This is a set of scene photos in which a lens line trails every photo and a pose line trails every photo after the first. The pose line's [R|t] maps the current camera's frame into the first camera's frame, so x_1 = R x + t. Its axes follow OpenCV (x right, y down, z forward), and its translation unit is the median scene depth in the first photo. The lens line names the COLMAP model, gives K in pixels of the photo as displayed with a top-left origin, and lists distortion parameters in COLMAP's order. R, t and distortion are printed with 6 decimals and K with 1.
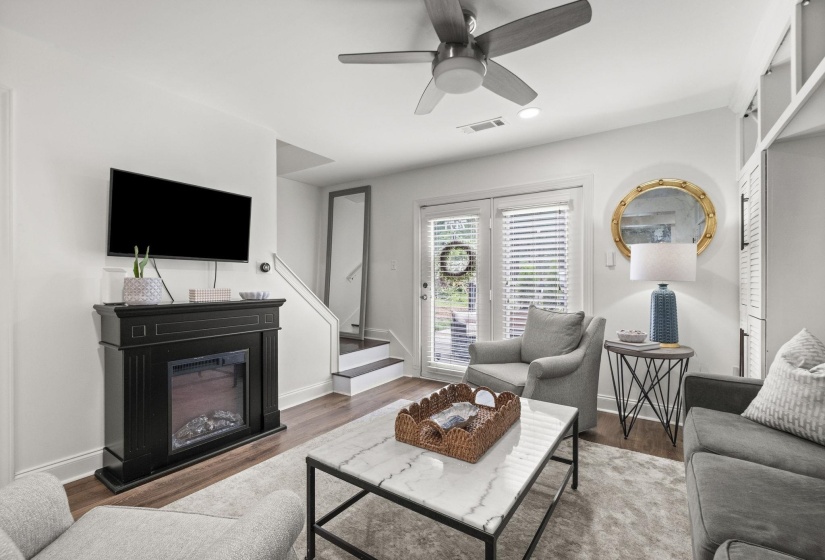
lens RADIAL K [[366.2, 0, 410.5], [0, 366.2, 281.2], [0, 0, 1]] dist [0.004779, -0.004574]
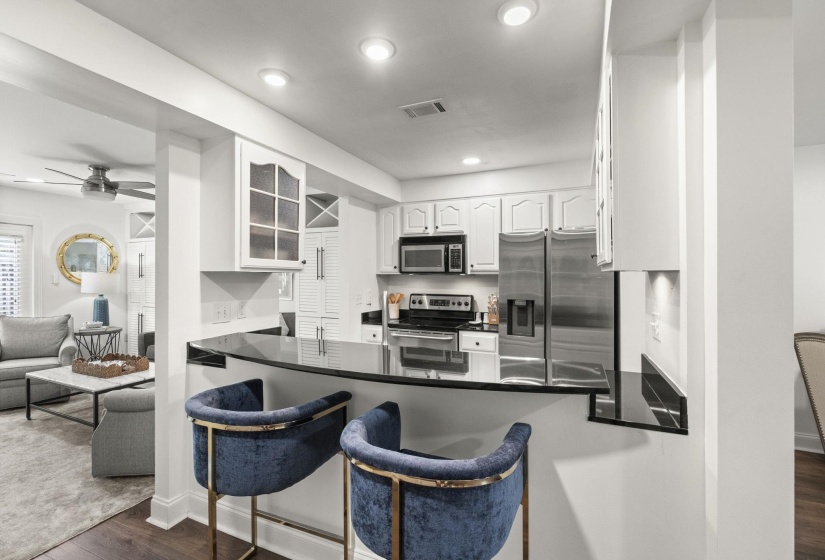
lens RADIAL K [[366.2, 0, 410.5], [0, 366.2, 277.9], [0, 0, 1]] dist [0.004779, -0.004574]
pose [[-0.175318, -0.010475, 0.984456, -0.948710], [-0.000748, 0.999945, 0.010507, -0.065771], [-0.984512, 0.001106, -0.175316, -0.138013]]
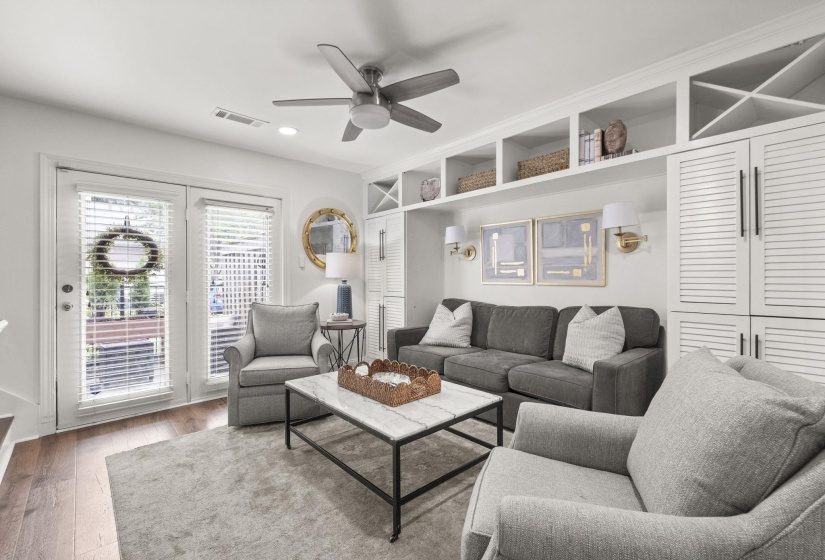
lens RADIAL K [[366.2, 0, 414.3], [0, 366.2, 279.0], [0, 0, 1]] dist [0.004779, -0.004574]
pose [[0.237197, -0.008344, 0.971426, -0.480358], [0.012696, 0.999904, 0.005488, -0.001801], [-0.971379, 0.011032, 0.237280, 0.250257]]
